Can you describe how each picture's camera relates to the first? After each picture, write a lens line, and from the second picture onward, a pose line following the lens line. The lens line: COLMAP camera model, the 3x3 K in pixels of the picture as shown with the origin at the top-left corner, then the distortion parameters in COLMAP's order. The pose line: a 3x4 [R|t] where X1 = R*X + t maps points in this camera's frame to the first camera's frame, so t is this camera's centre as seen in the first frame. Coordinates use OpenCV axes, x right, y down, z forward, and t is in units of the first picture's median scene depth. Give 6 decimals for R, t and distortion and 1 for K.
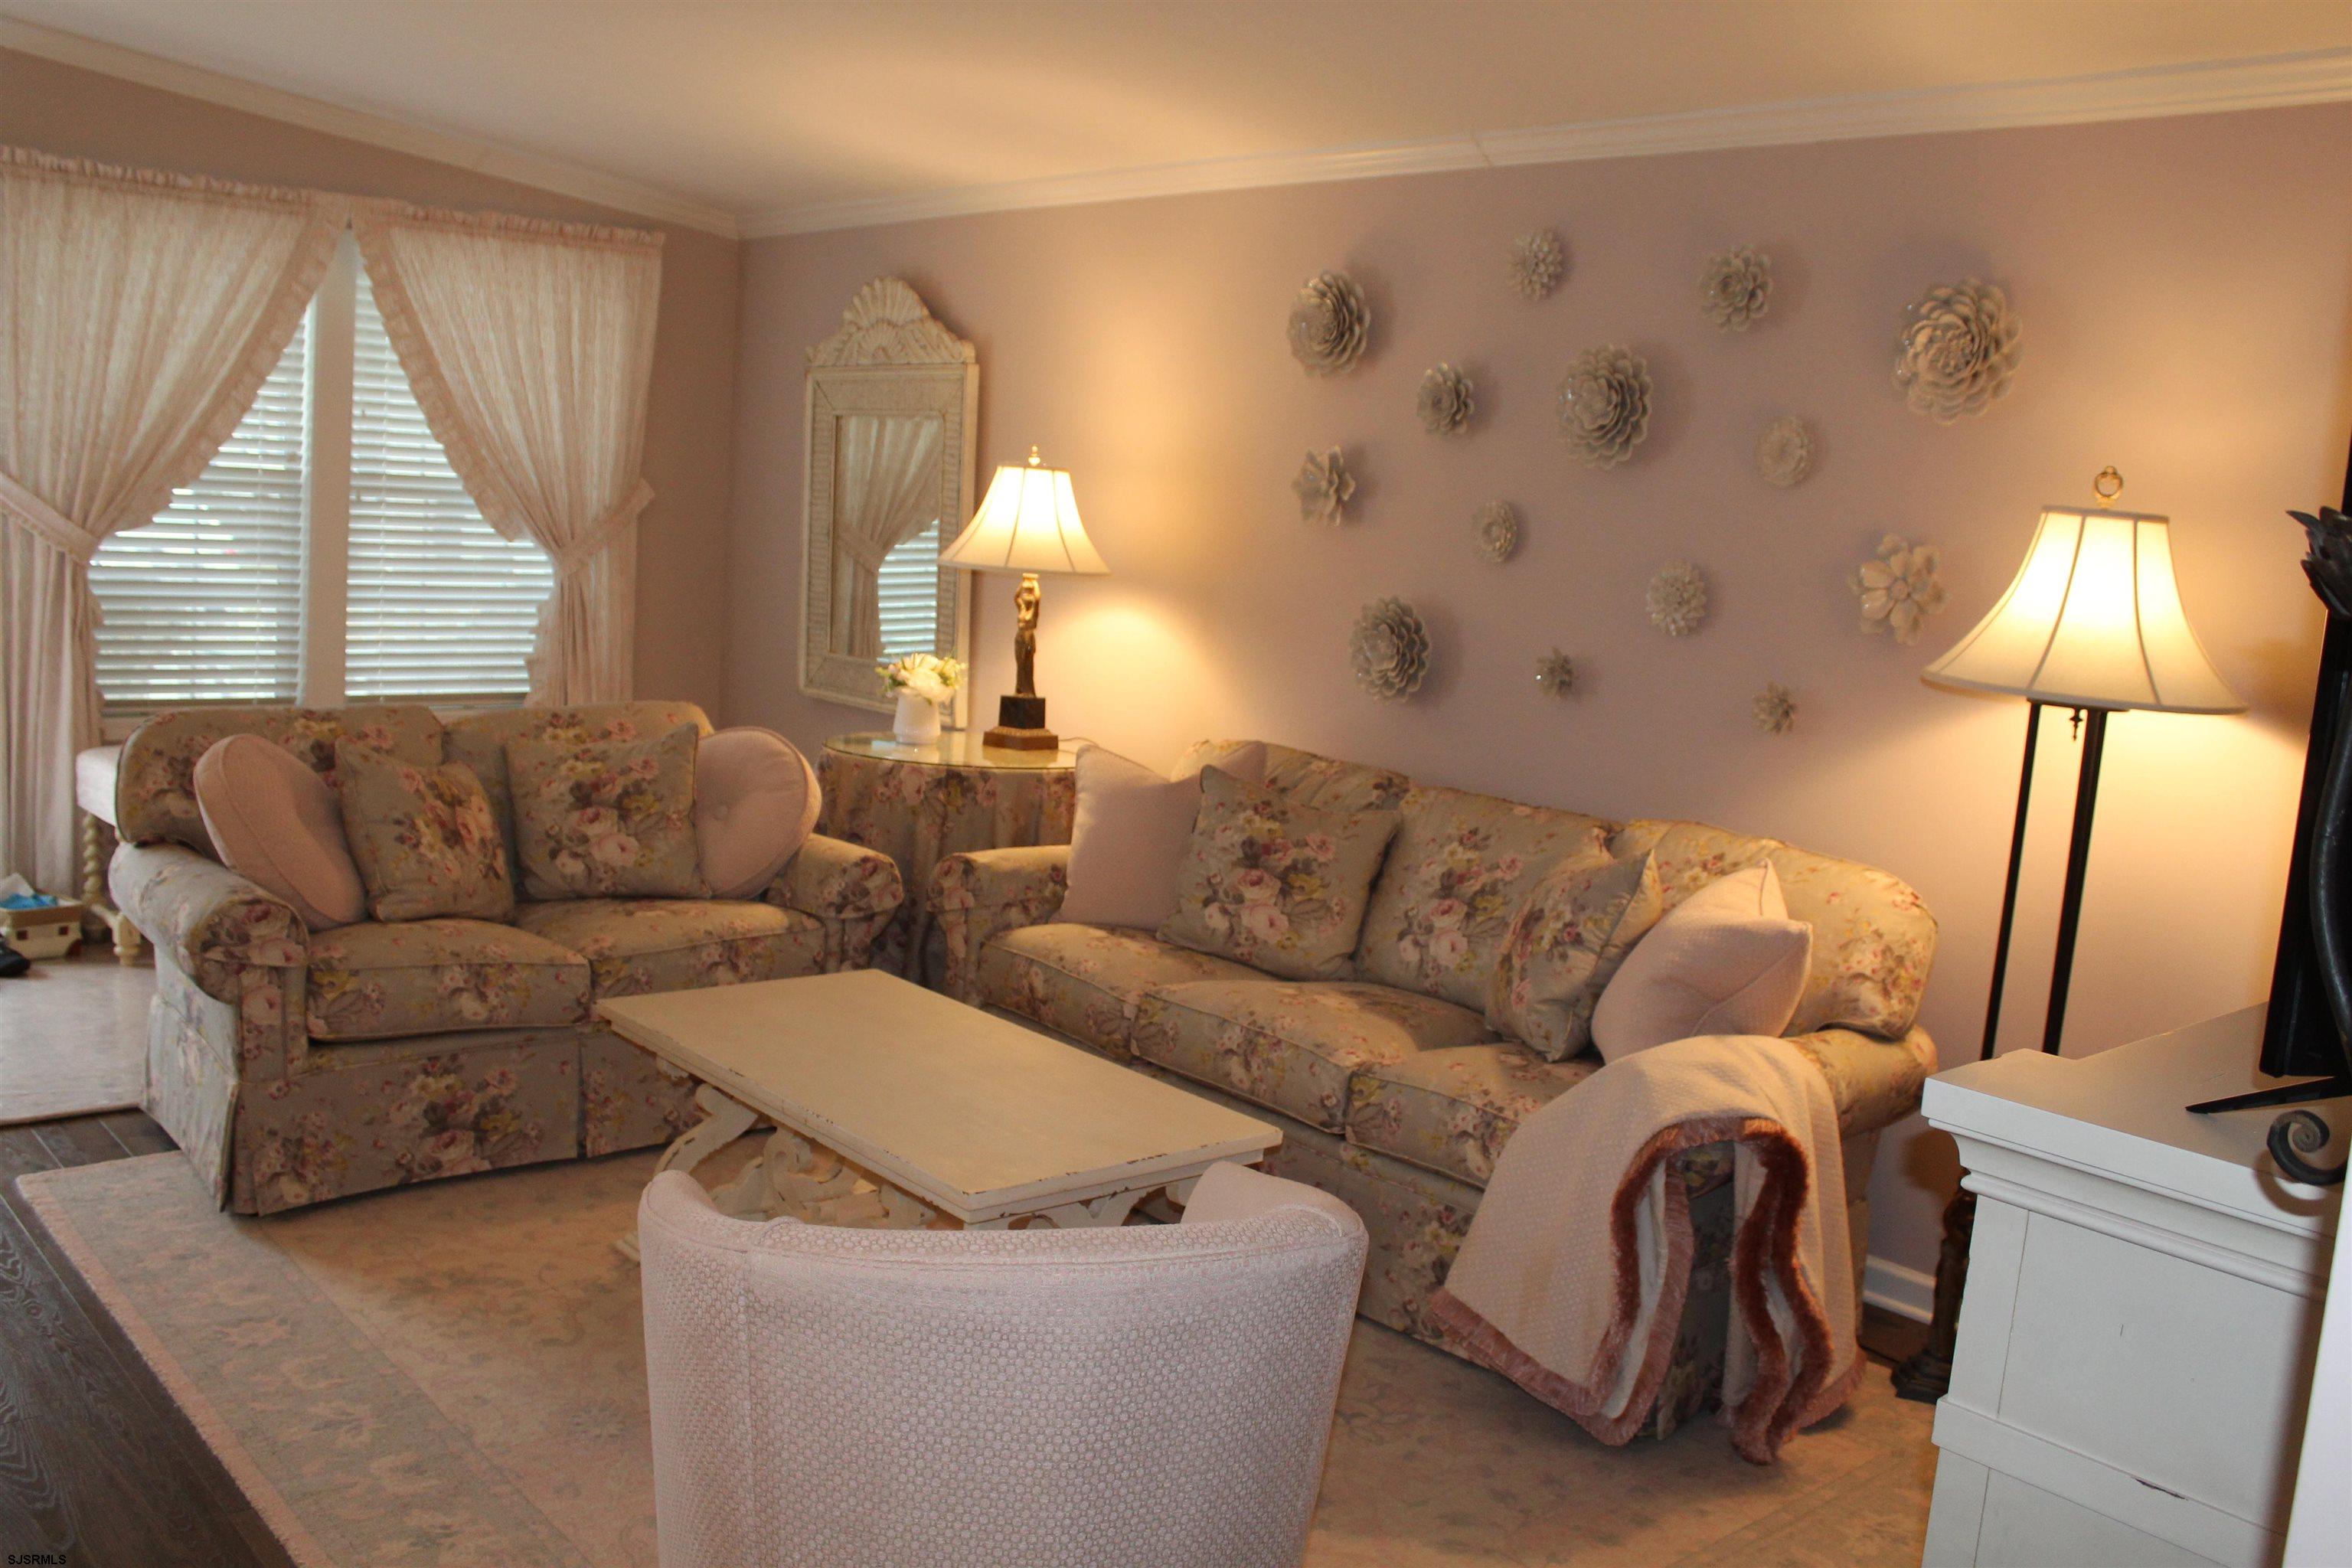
lens RADIAL K [[2088.7, 0, 1176.0], [0, 2088.7, 784.0], [0, 0, 1]] dist [-0.157619, 0.155258]
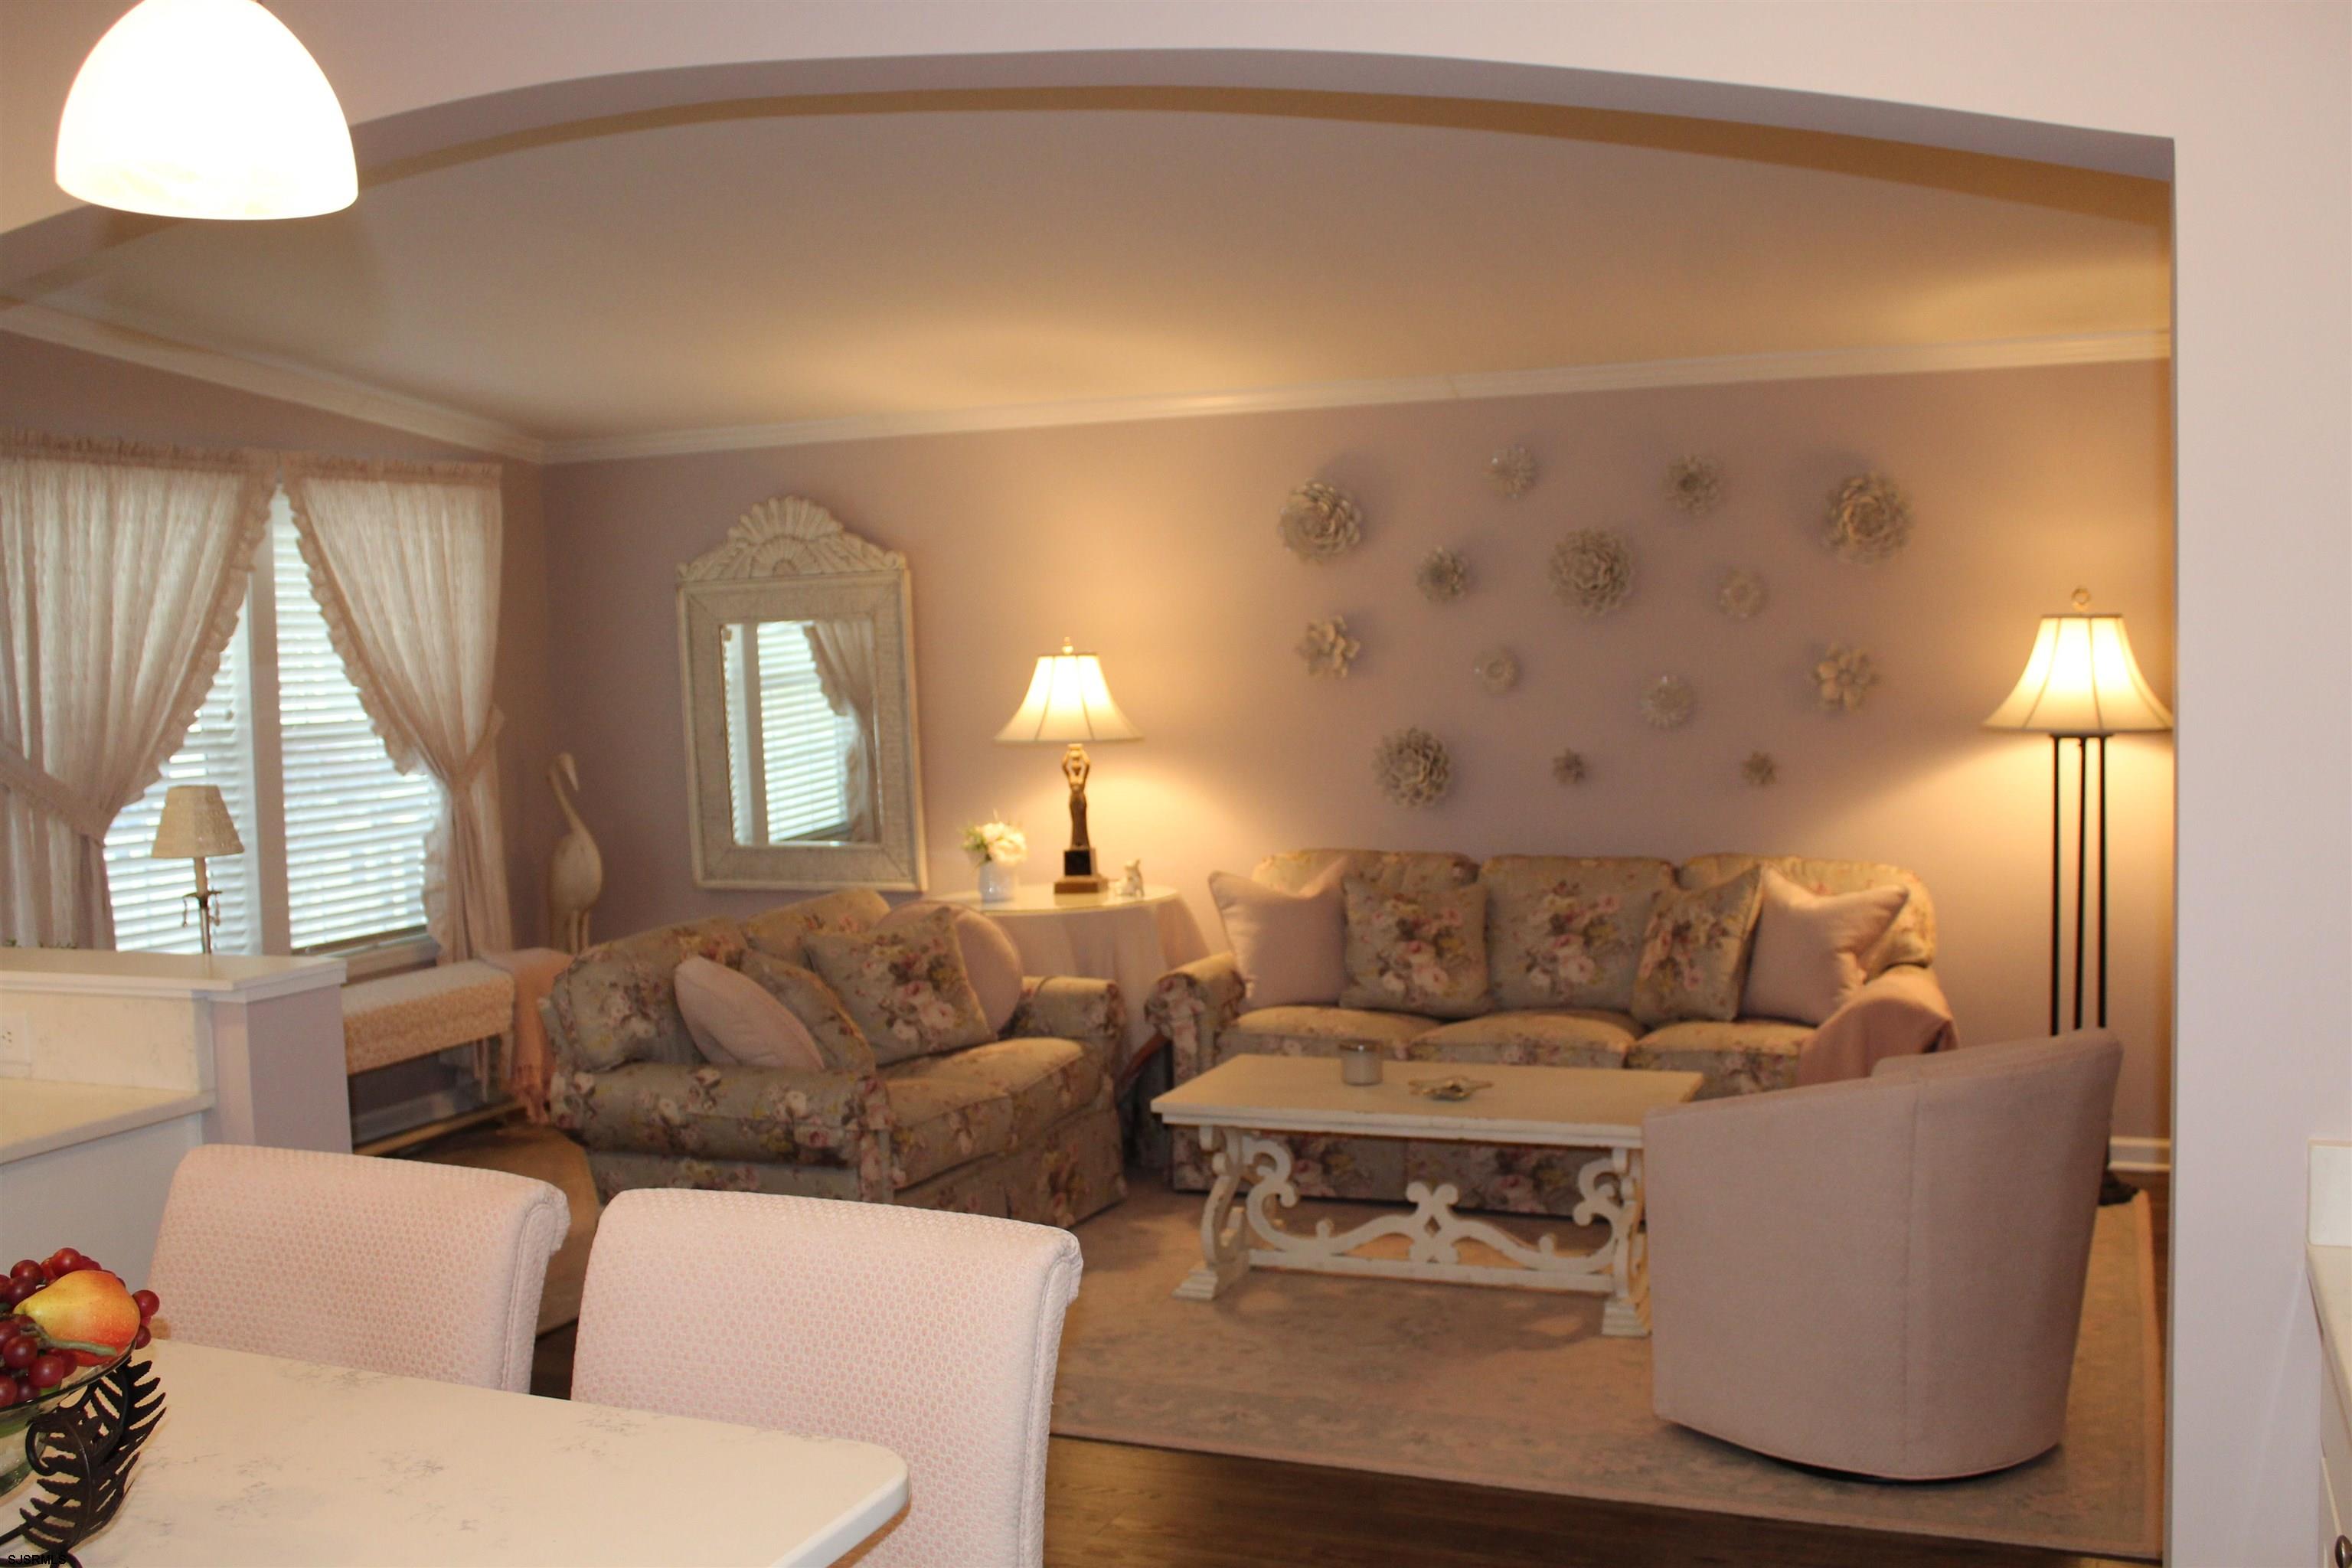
lens RADIAL K [[2288.0, 0, 1178.2], [0, 2288.0, 807.5], [0, 0, 1]] dist [-0.151374, 0.157512]
pose [[0.892148, -0.127806, 0.433286, -0.538317], [0.150556, 0.988429, -0.018442, -0.029243], [-0.425916, 0.081687, 0.901068, -0.184538]]
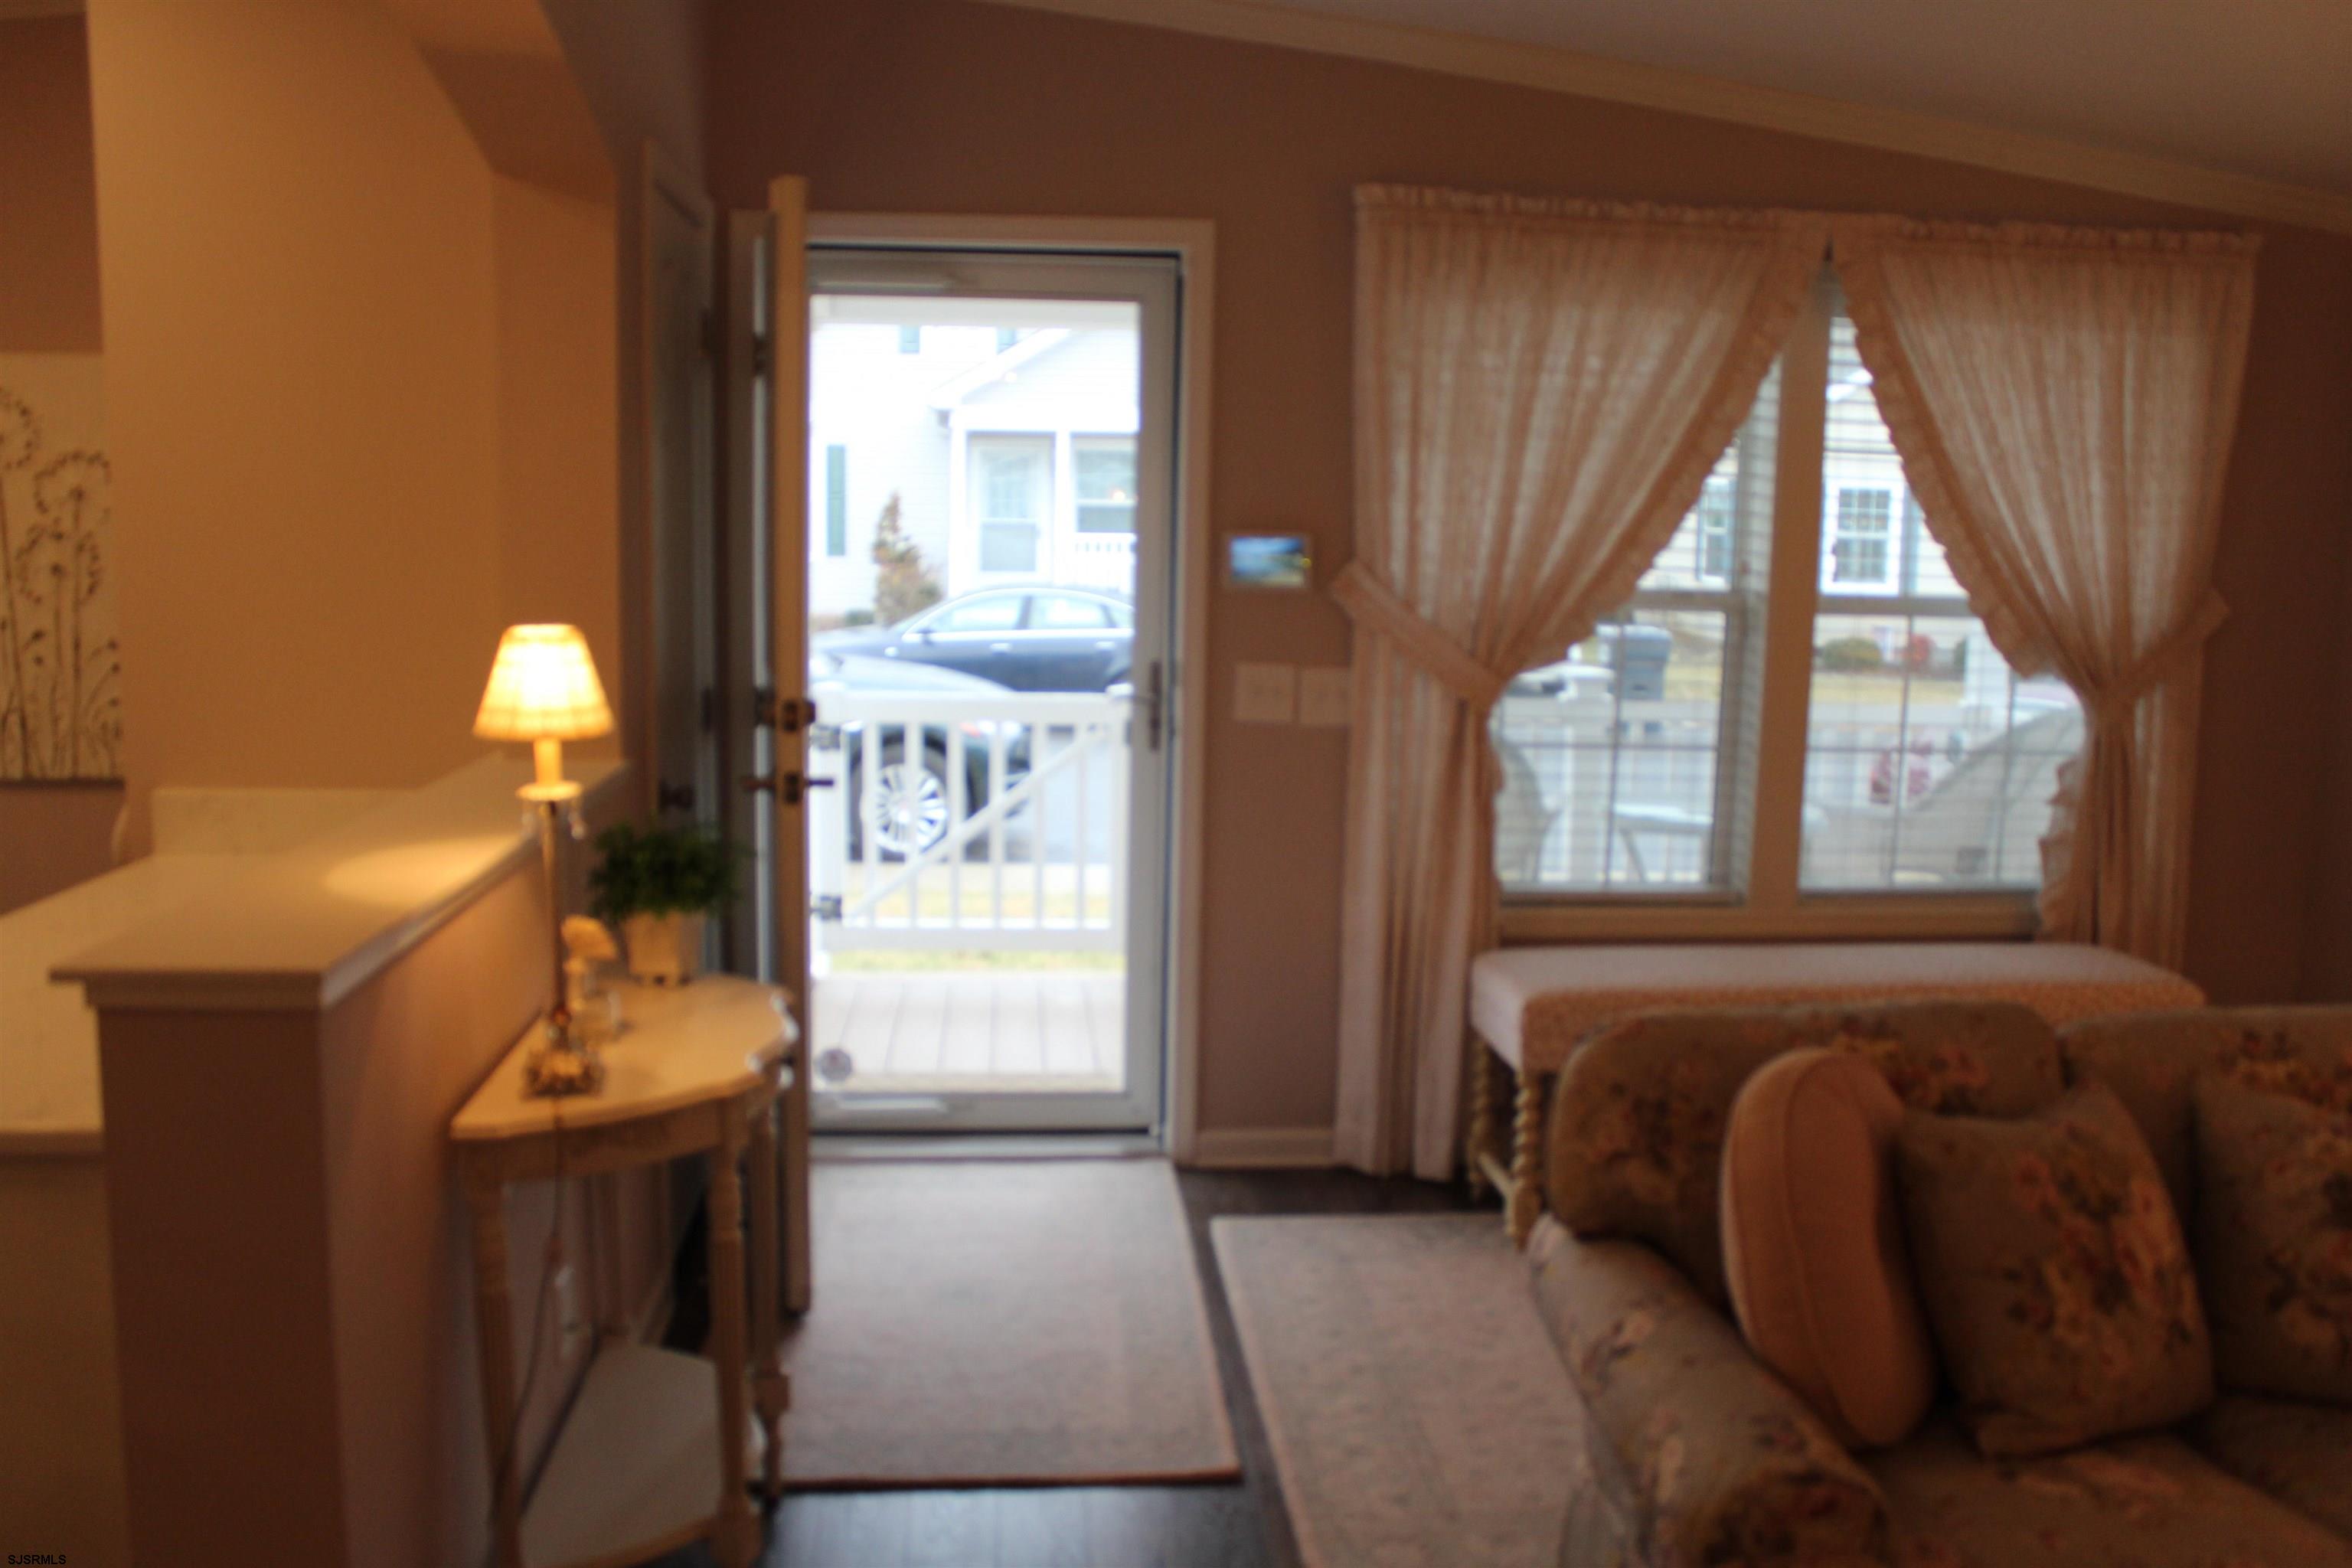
lens RADIAL K [[1968.3, 0, 1176.0], [0, 1968.3, 784.0], [0, 0, 1]] dist [-0.183875, 0.176927]
pose [[0.803350, 0.023014, -0.595063, -0.189564], [-0.047277, 0.998564, -0.025206, -0.057411], [0.593628, 0.048382, 0.803284, 0.326753]]
